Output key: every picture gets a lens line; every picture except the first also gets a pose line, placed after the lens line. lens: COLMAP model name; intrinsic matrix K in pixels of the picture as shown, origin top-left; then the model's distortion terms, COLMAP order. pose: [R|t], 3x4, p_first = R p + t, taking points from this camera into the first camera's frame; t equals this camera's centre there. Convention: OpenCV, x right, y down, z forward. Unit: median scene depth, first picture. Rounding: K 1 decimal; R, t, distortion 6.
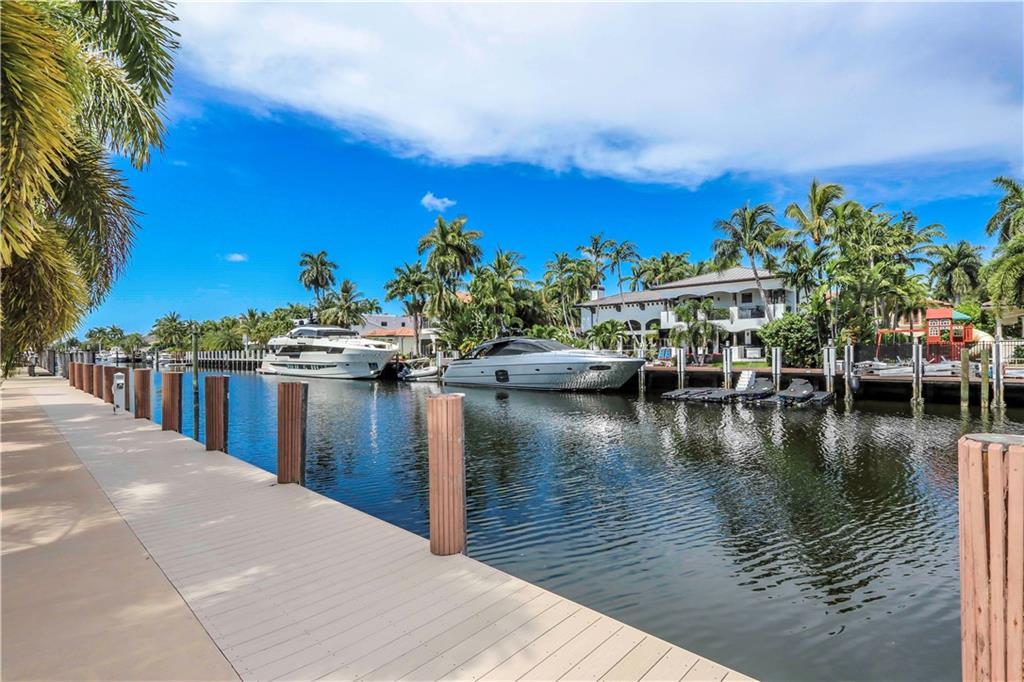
lens RADIAL K [[493.0, 0, 509.3], [0, 493.0, 337.9], [0, 0, 1]] dist [-0.000823, -0.000576]
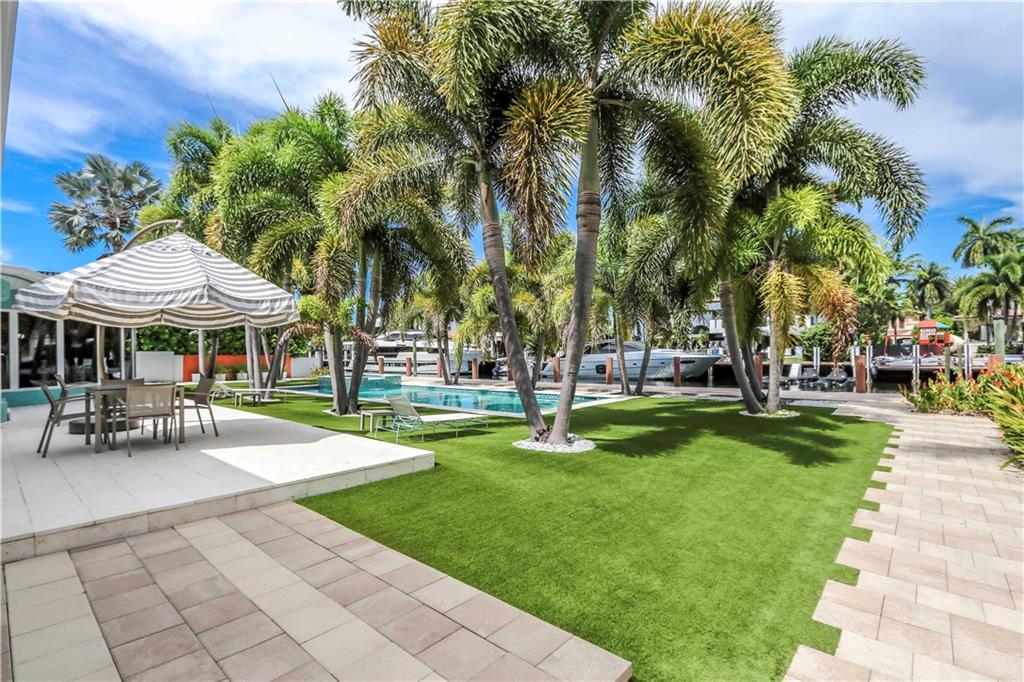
lens RADIAL K [[487.4, 0, 497.6], [0, 487.4, 340.3], [0, 0, 1]] dist [-0.010442, -0.000312]
pose [[0.999685, -0.000148, 0.025112, -0.370493], [0.000170, 1.000000, -0.000863, 0.000545], [-0.025112, 0.000867, 0.999684, -0.339496]]
